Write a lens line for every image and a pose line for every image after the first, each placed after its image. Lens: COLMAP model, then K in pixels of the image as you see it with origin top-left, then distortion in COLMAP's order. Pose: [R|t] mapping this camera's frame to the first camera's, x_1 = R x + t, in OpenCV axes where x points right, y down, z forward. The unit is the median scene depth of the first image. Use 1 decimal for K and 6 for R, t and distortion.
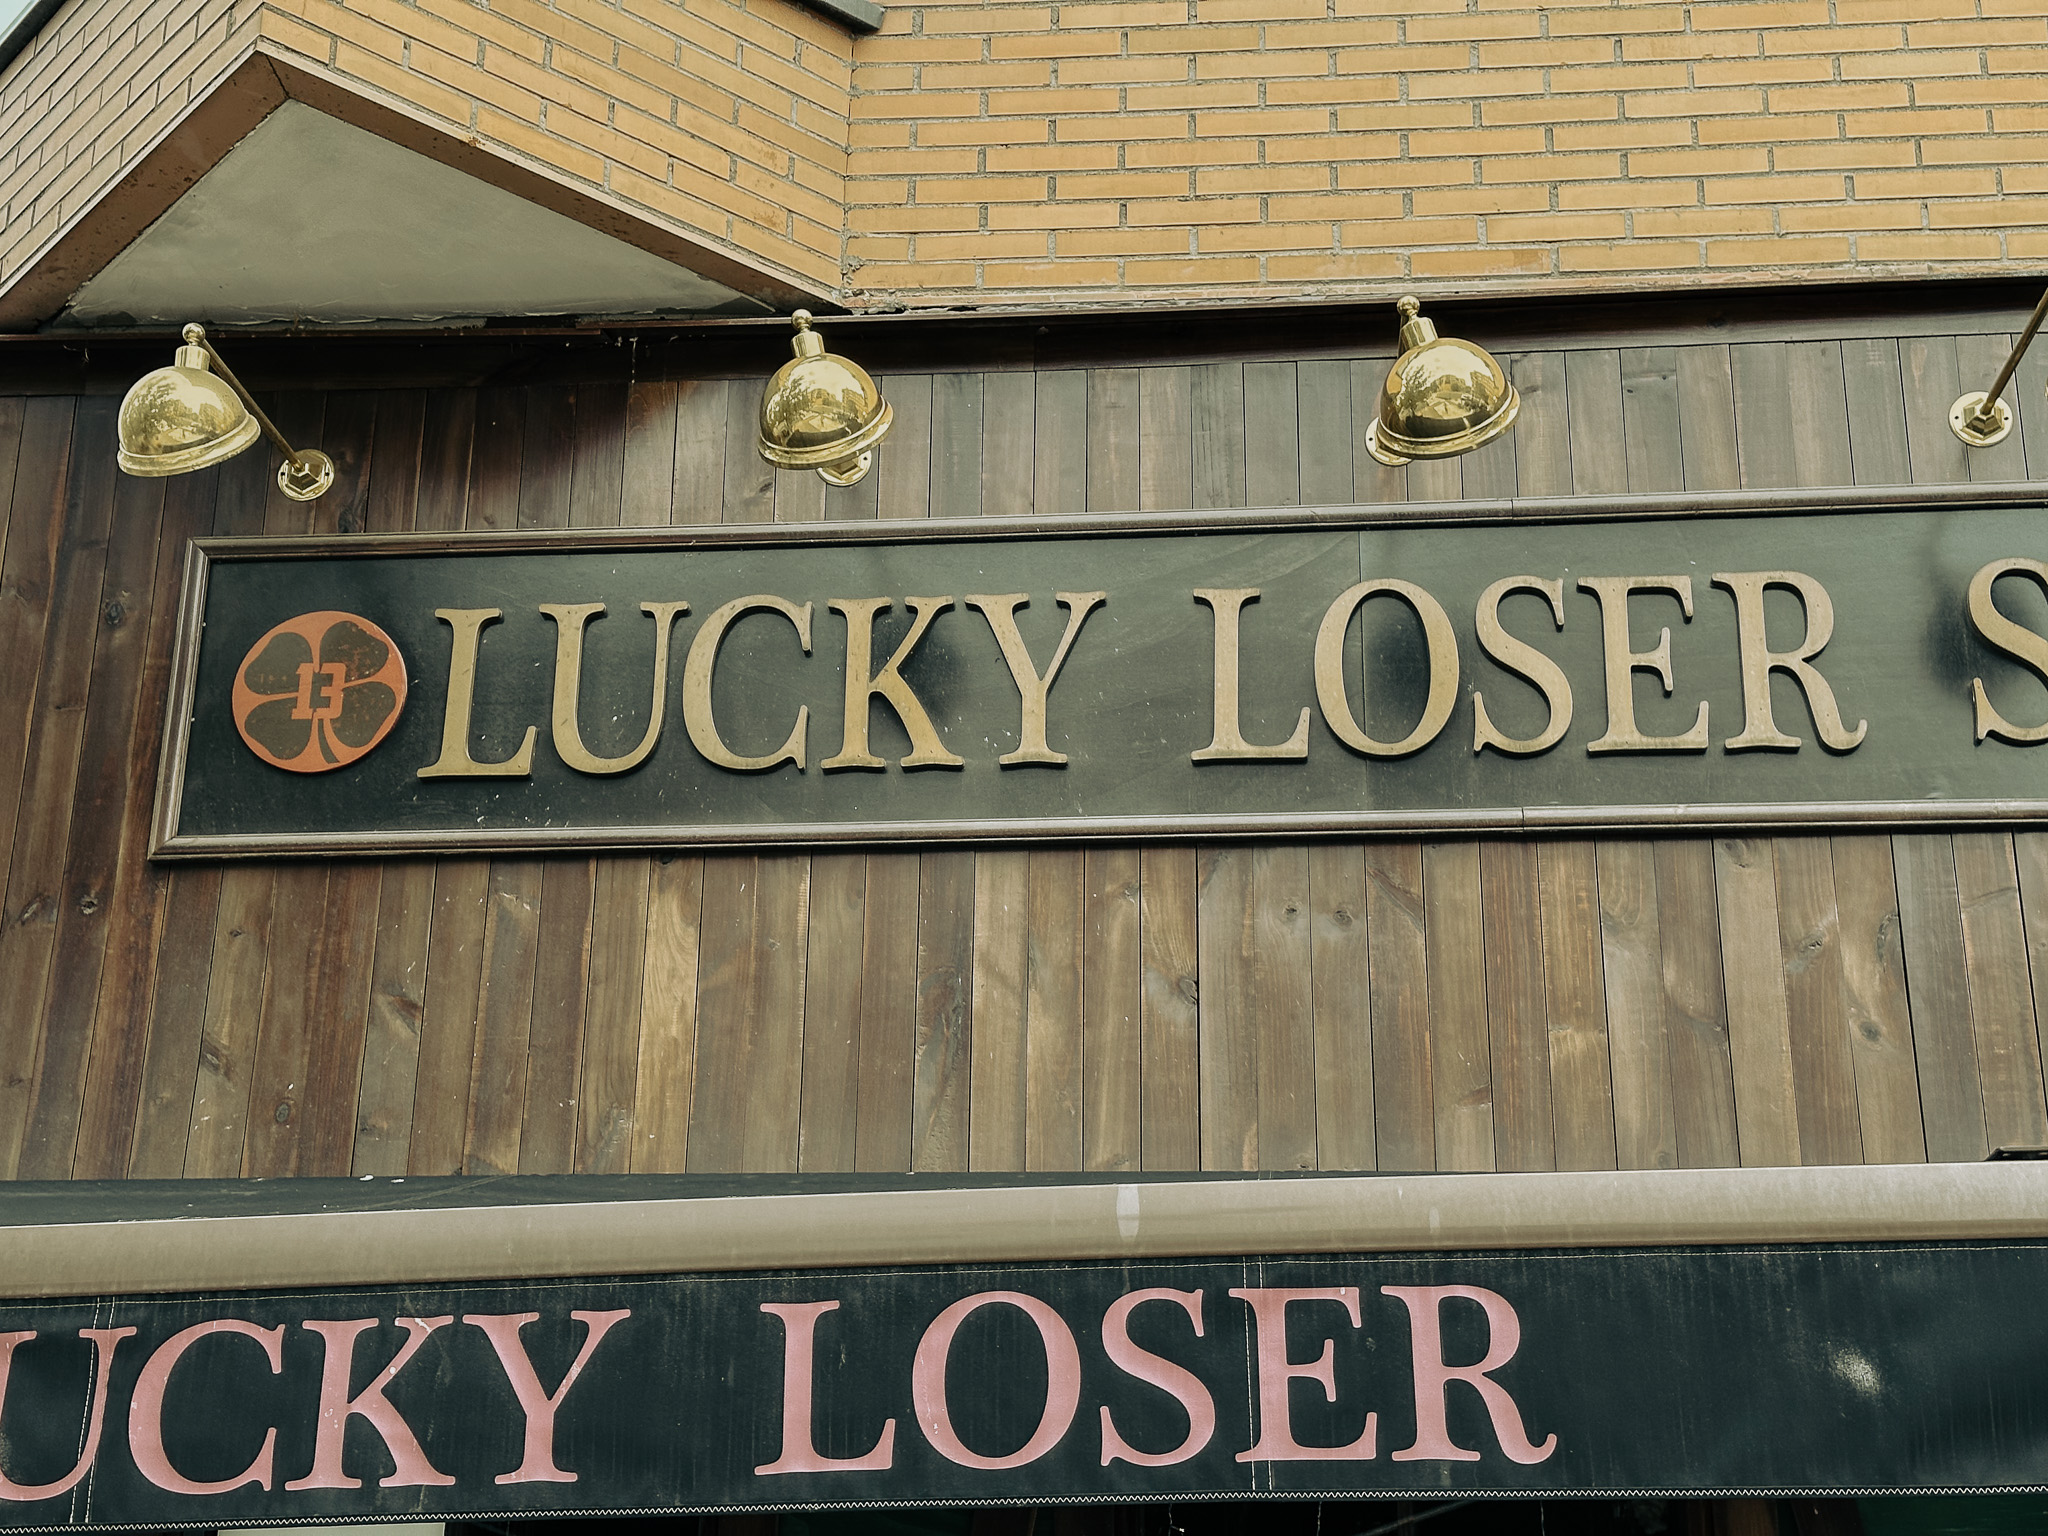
lens RADIAL K [[2874.3, 0, 998.6], [0, 2874.3, 766.4], [0, 0, 1]] dist [0.105463, 0.000000]
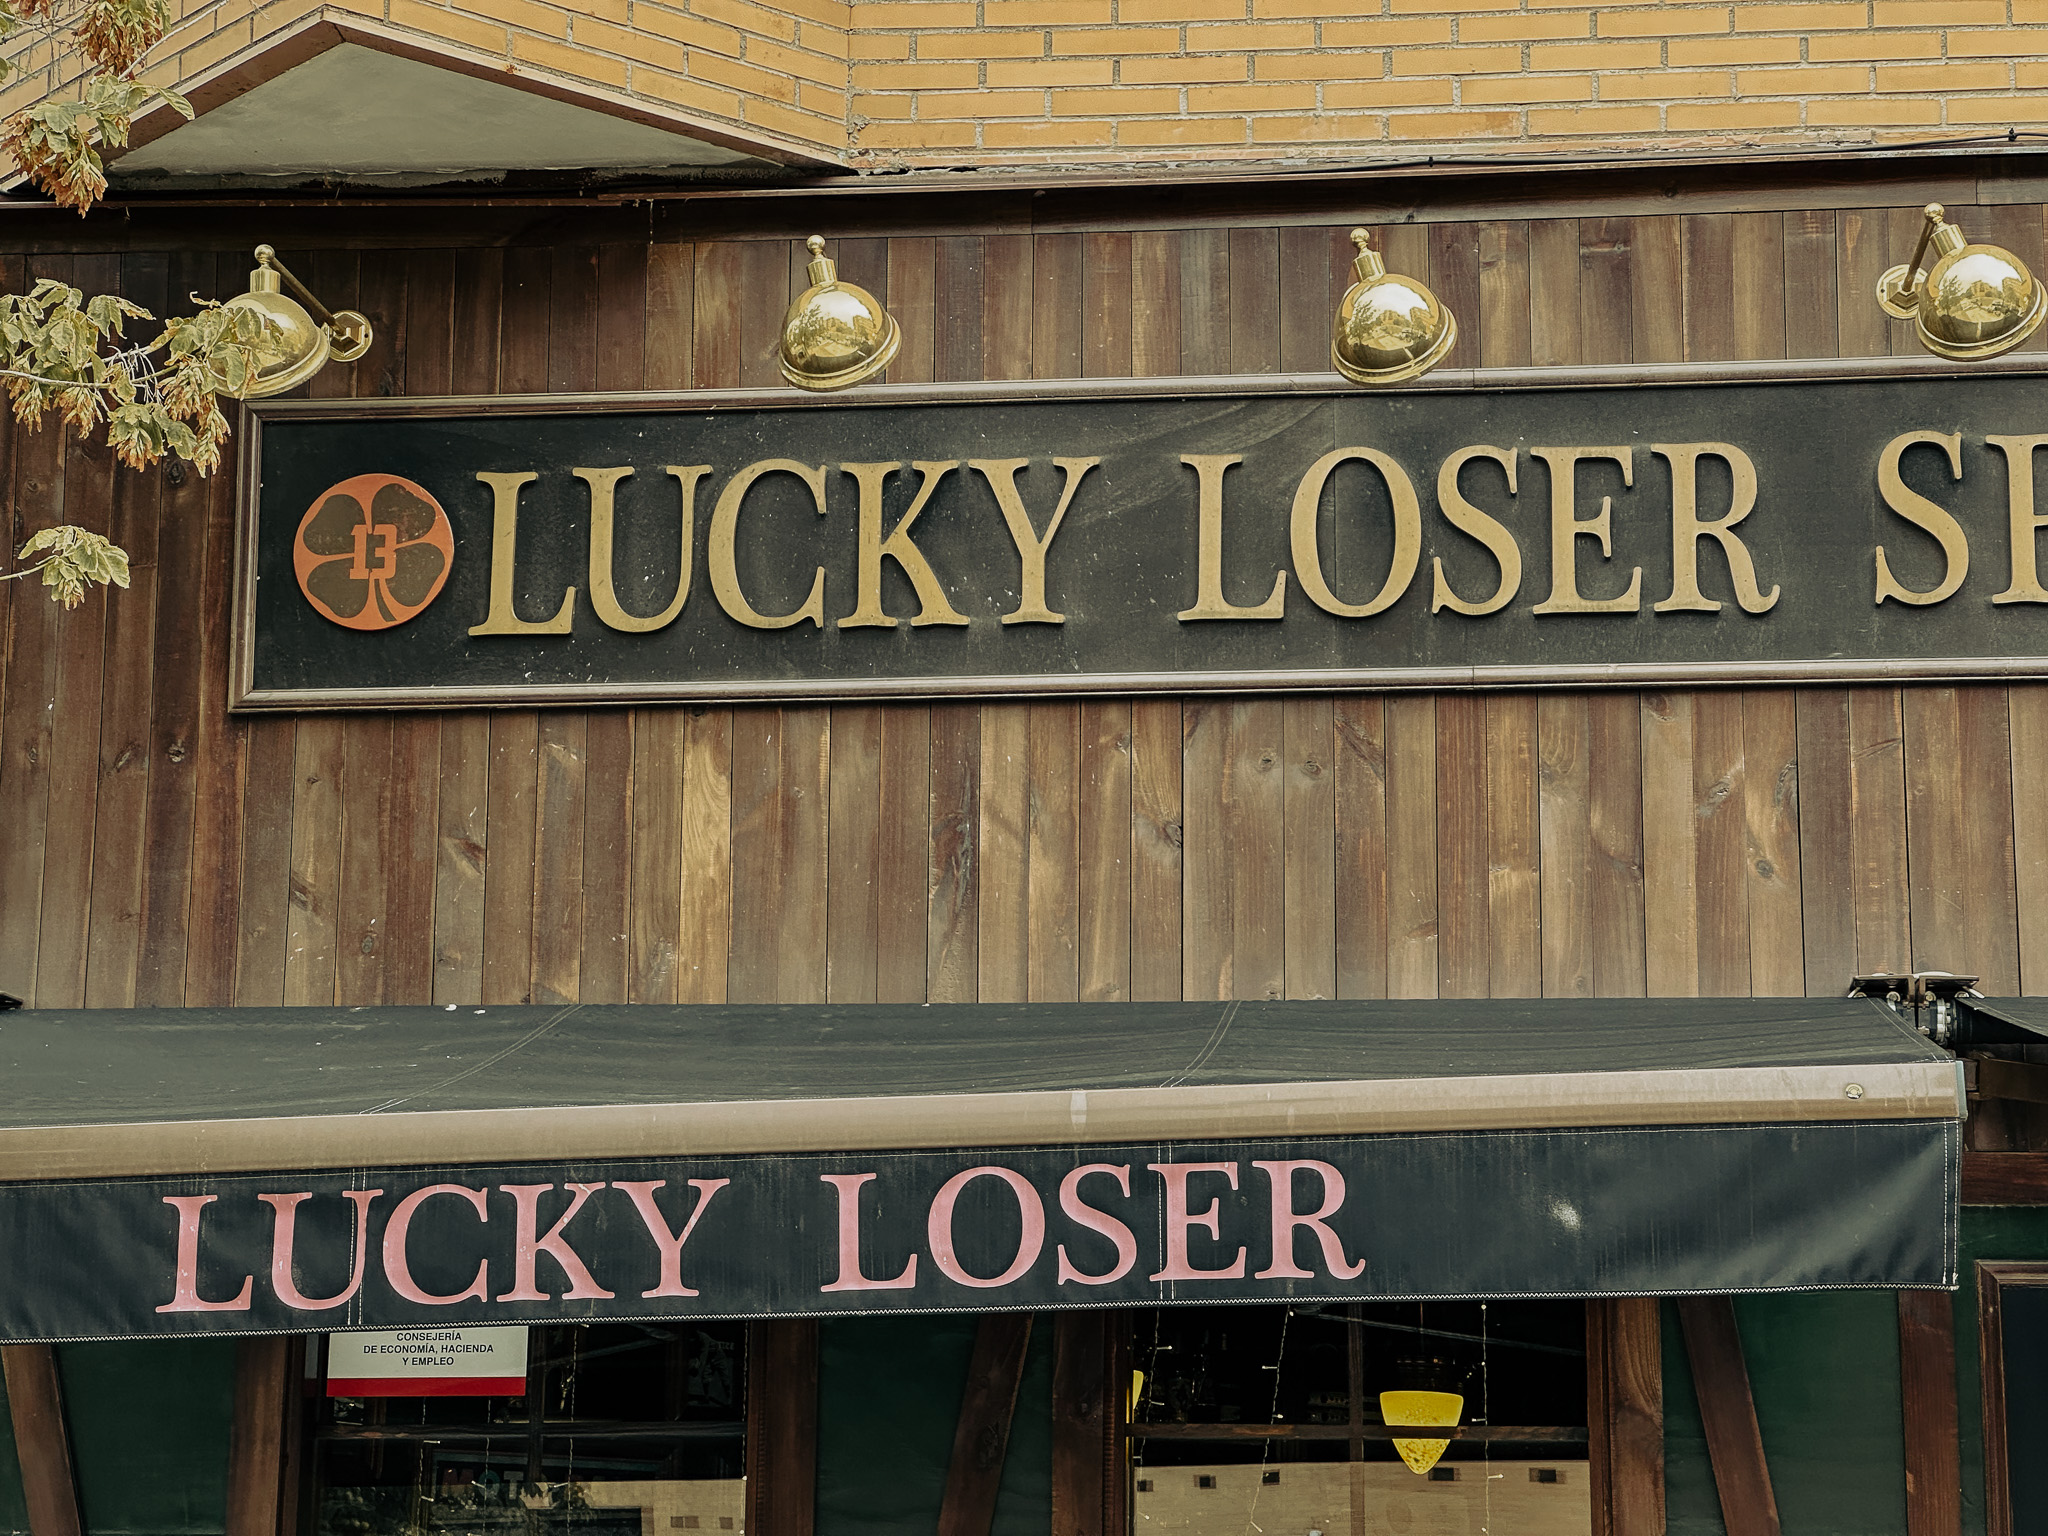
lens RADIAL K [[4577.7, 0, 1028.7], [0, 4577.7, 767.8], [0, 0, 1]] dist [0.015339, 0.000000]
pose [[0.999884, -0.011351, -0.010122, 0.027679], [0.012835, 0.986836, 0.161212, -0.229404], [0.008159, -0.161323, 0.986868, -0.731859]]
